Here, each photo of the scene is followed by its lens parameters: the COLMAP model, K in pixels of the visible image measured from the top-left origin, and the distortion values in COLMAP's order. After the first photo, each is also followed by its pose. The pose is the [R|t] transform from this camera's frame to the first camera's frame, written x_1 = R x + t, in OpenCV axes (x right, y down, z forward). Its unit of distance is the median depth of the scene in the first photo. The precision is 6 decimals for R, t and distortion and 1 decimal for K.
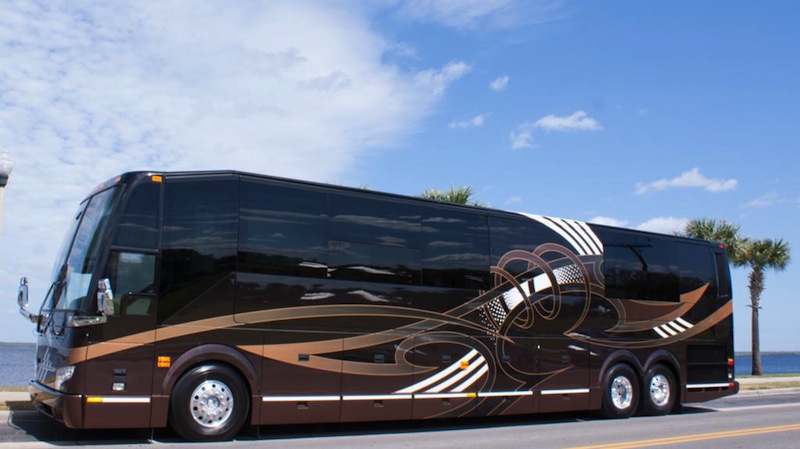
lens RADIAL K [[770.5, 0, 377.3], [0, 770.5, 208.2], [0, 0, 1]] dist [-0.156419, 0.144553]
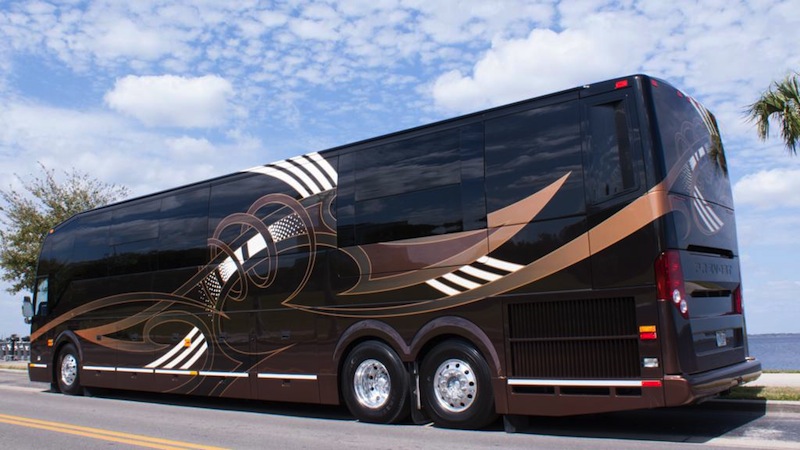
lens RADIAL K [[799.2, 0, 340.3], [0, 799.2, 215.9], [0, 0, 1]] dist [-0.093933, 0.008689]
pose [[0.227997, -0.164544, -0.959657, 1.148056], [0.198696, 0.972739, -0.119581, 0.200457], [0.953172, -0.163416, 0.254476, 0.918427]]
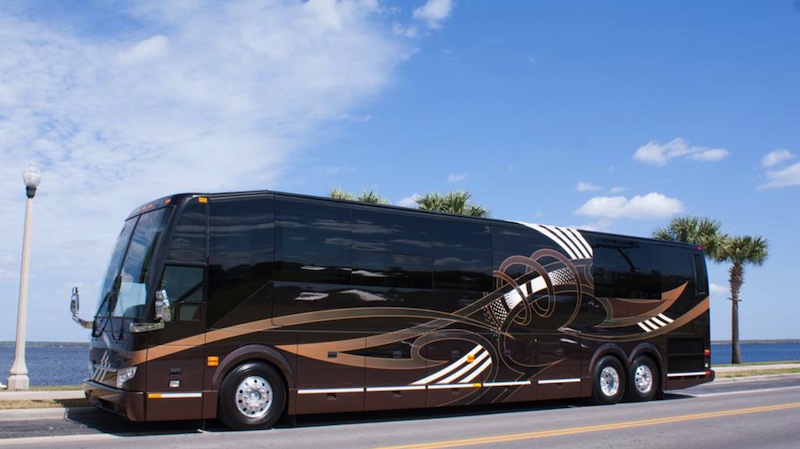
lens RADIAL K [[771.3, 0, 399.7], [0, 771.3, 234.9], [0, 0, 1]] dist [-0.131173, 0.138640]
pose [[0.998972, -0.008049, 0.044617, -0.038576], [0.006024, 0.998953, 0.045348, -0.028286], [-0.044935, -0.045033, 0.997974, -0.113489]]
